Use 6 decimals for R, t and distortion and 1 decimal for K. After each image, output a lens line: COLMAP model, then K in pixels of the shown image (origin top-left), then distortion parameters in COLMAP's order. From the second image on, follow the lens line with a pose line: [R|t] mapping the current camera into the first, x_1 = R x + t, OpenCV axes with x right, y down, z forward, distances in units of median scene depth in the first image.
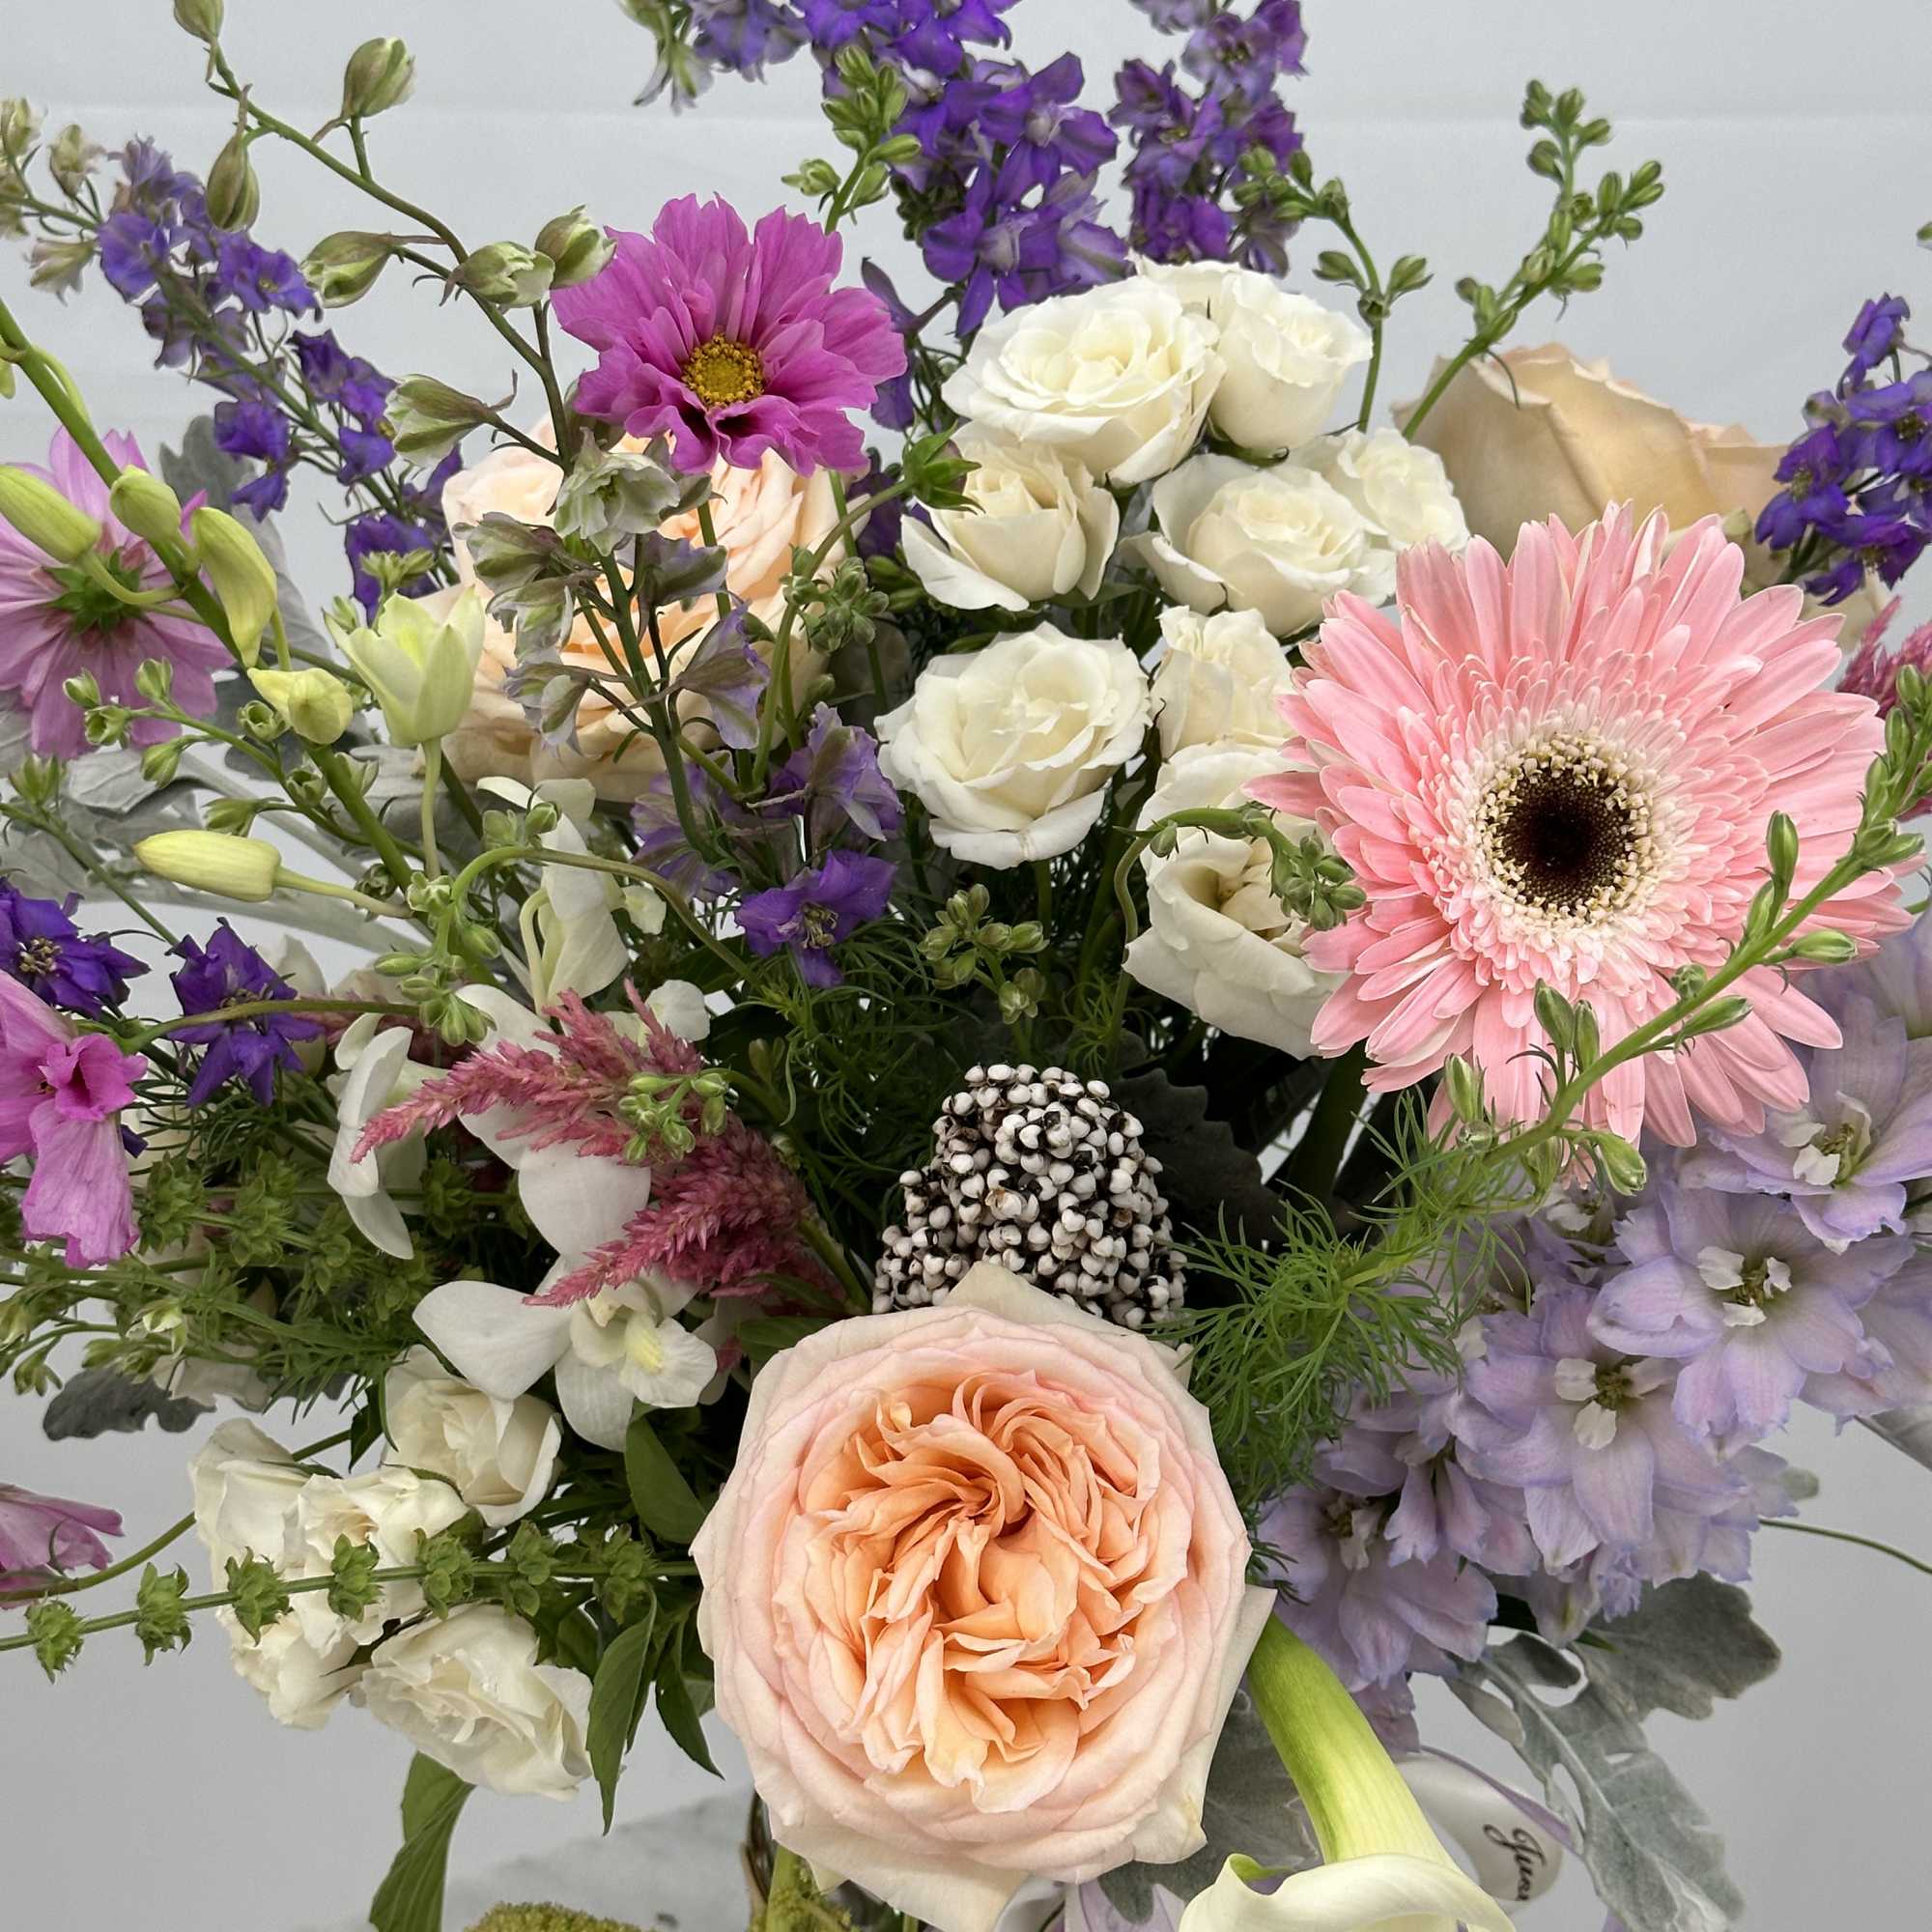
lens RADIAL K [[3551.0, 0, 945.2], [0, 3551.0, 965.8], [0, 0, 1]] dist [0.112057, 0.070290]
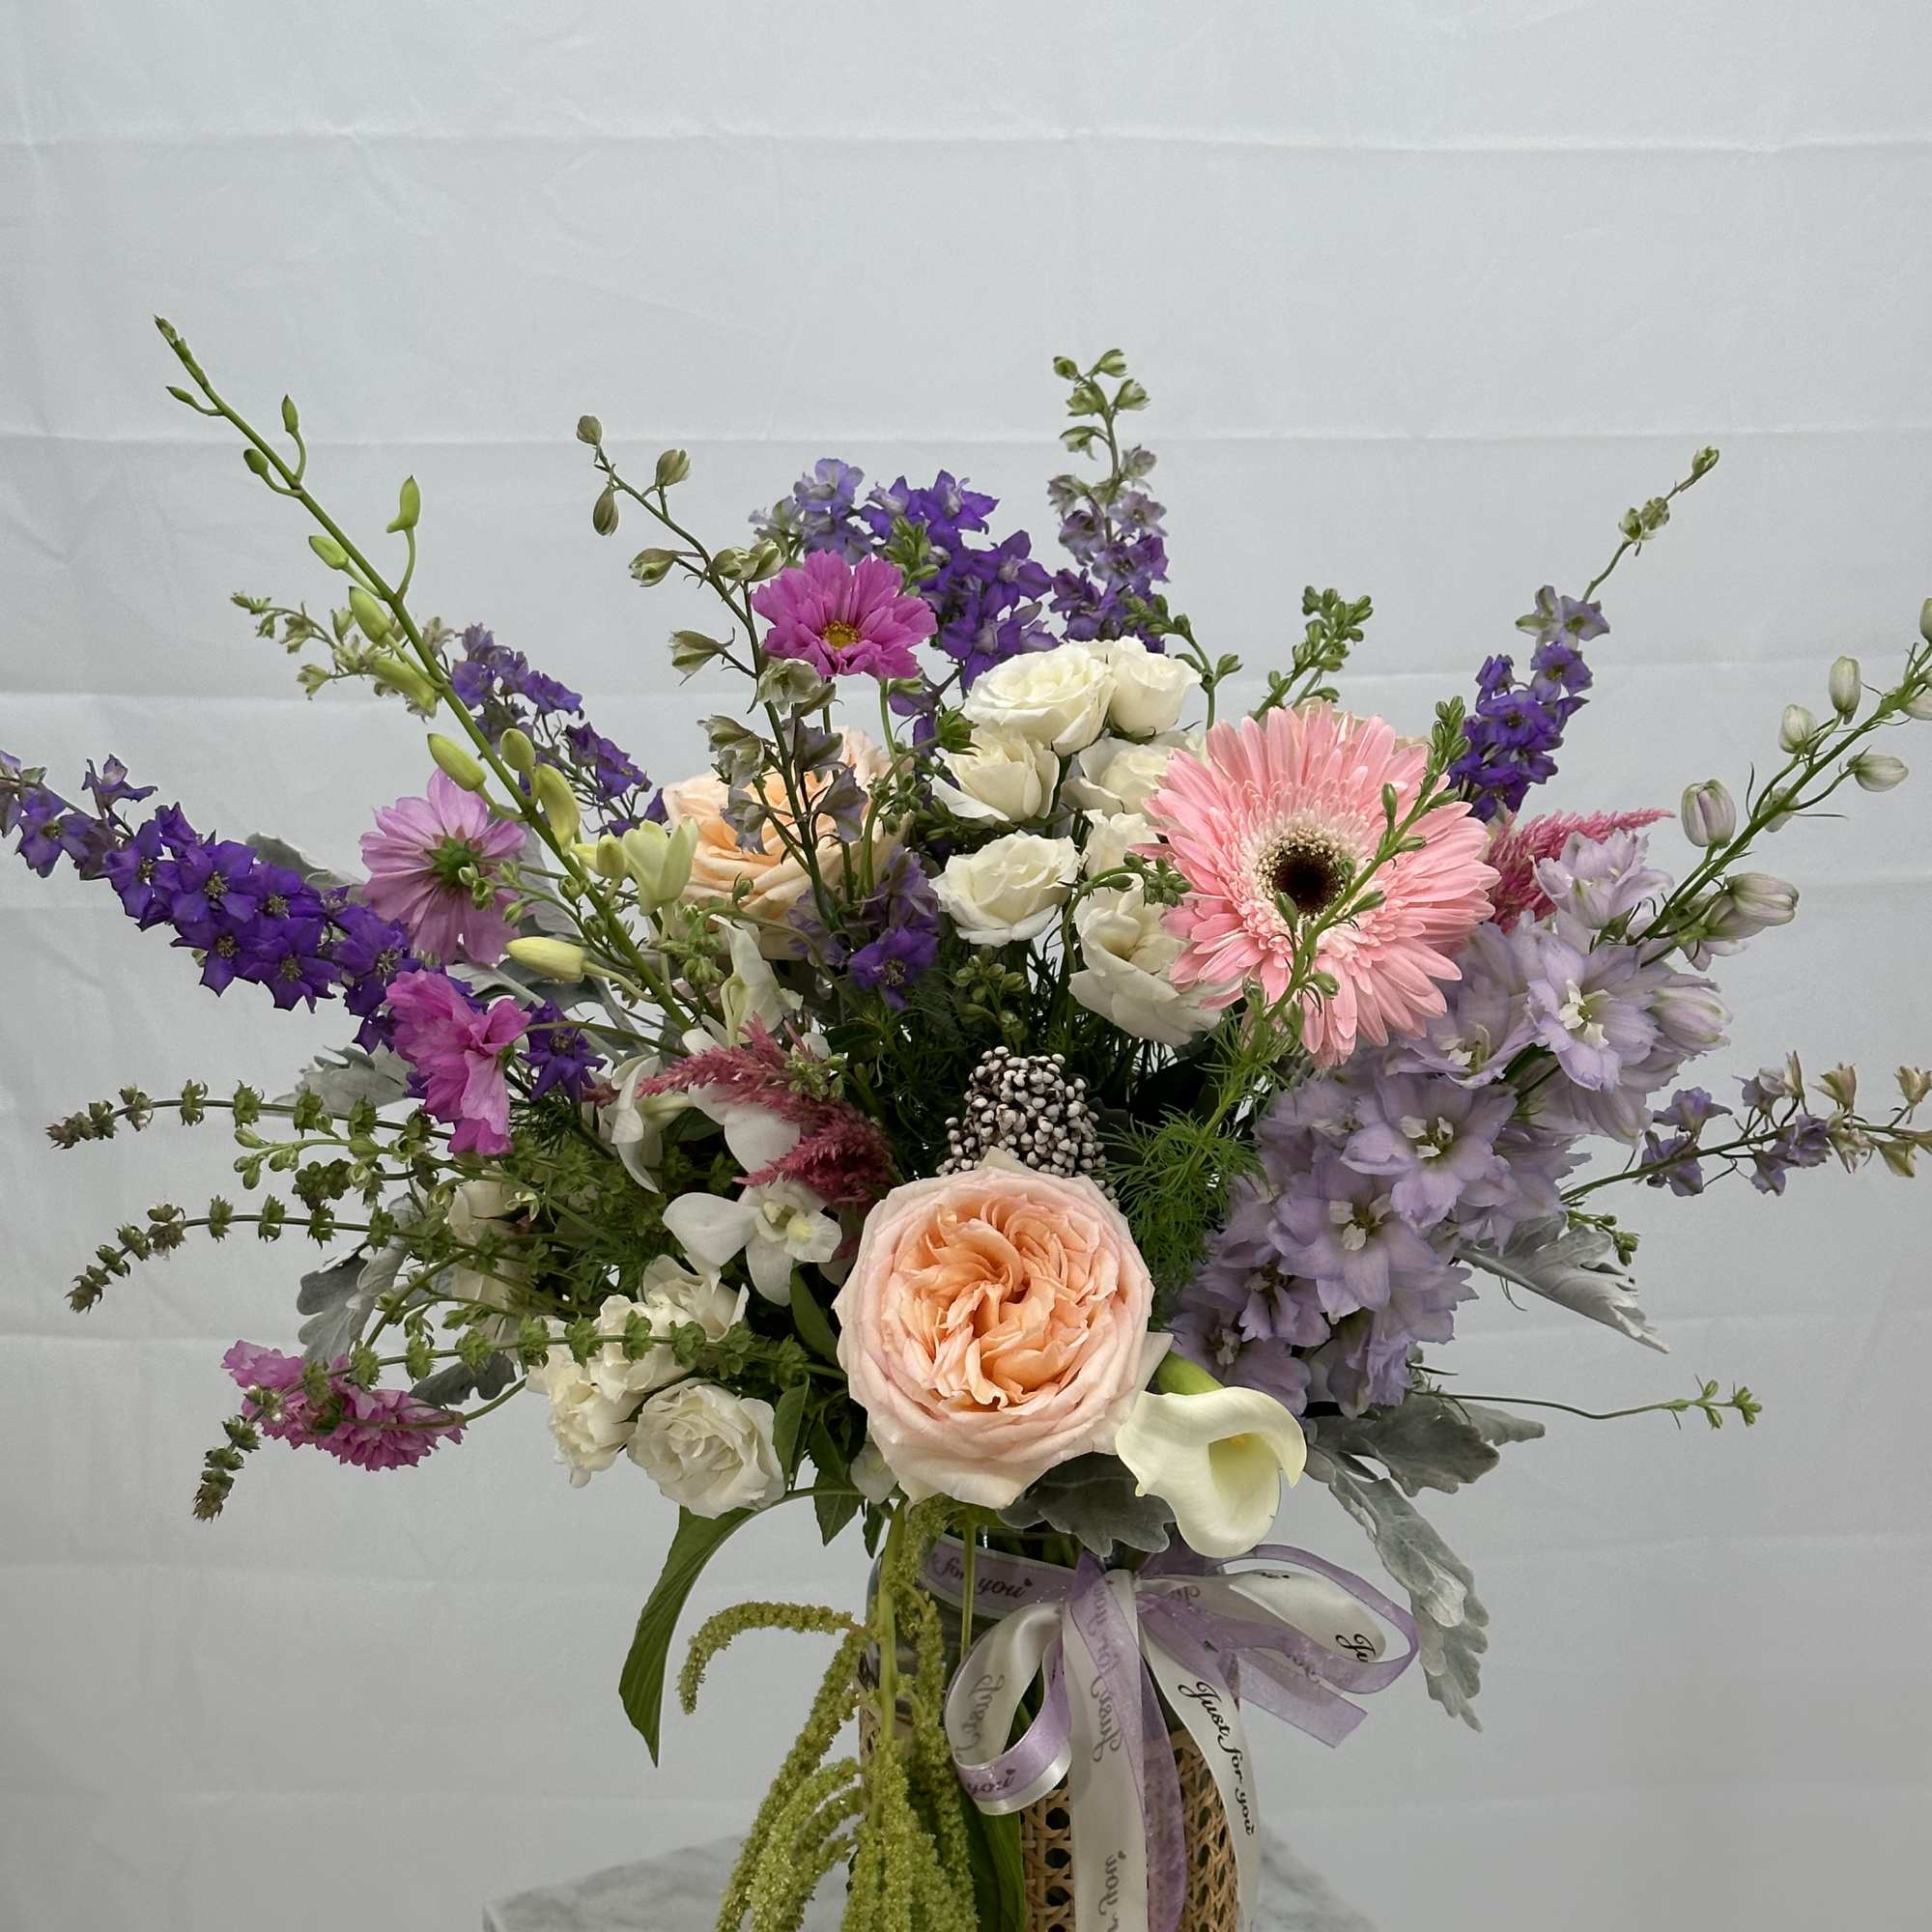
lens RADIAL K [[3551.0, 0, 945.2], [0, 3551.0, 965.8], [0, 0, 1]] dist [0.112057, 0.070290]
pose [[0.999493, -0.031785, 0.002041, -0.014418], [0.031255, 0.966481, -0.254828, 0.434074], [0.006127, 0.254763, 0.966984, -0.697259]]
